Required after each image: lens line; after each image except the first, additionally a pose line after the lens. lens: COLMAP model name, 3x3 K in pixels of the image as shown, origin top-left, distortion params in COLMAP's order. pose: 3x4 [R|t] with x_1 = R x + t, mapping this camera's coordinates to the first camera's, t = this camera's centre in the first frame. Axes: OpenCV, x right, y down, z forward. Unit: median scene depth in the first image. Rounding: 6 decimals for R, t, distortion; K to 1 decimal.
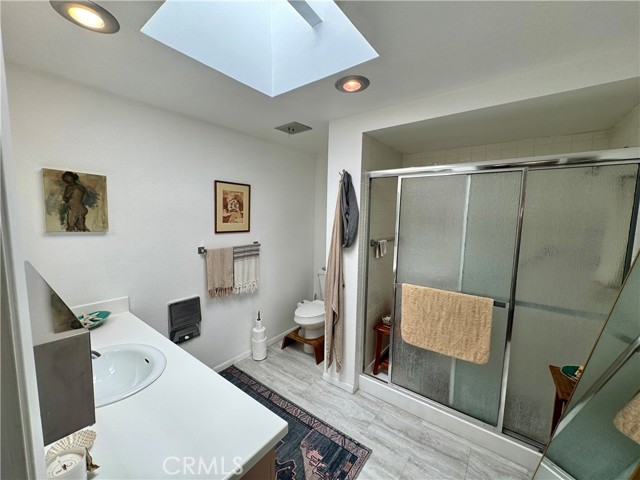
lens RADIAL K [[255.7, 0, 318.6], [0, 255.7, 242.2], [0, 0, 1]] dist [0.005976, -0.001355]
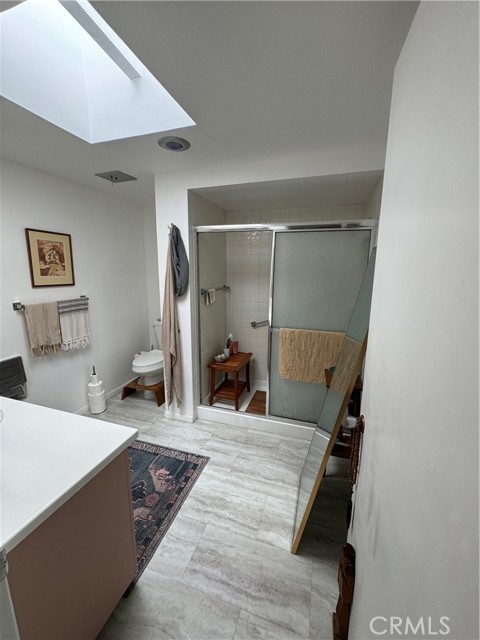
lens RADIAL K [[255.7, 0, 238.3], [0, 255.7, 319.7], [0, 0, 1]] dist [0.005976, -0.001355]
pose [[0.945653, -0.068657, 0.317848, -0.006907], [0.040897, 0.994806, 0.093210, 0.025686], [-0.322597, -0.075145, 0.943549, -0.119392]]
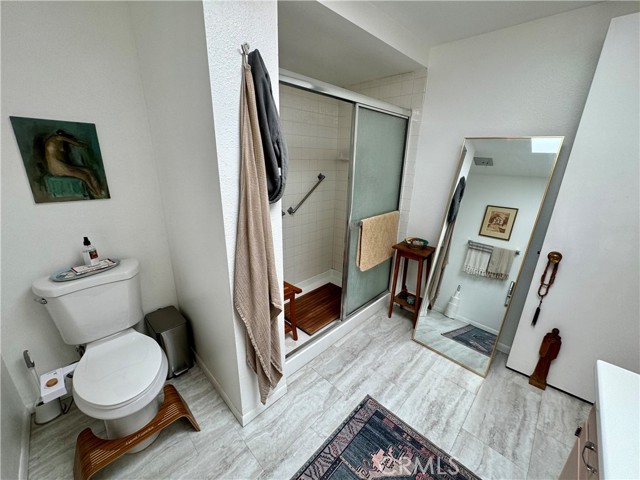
lens RADIAL K [[255.7, 0, 318.7], [0, 255.7, 241.8], [0, 0, 1]] dist [0.005976, -0.001355]
pose [[0.122267, -0.323115, 0.938428, -0.401423], [0.083177, 0.945532, 0.314724, -0.062260], [-0.989006, 0.039575, 0.142483, 0.728956]]
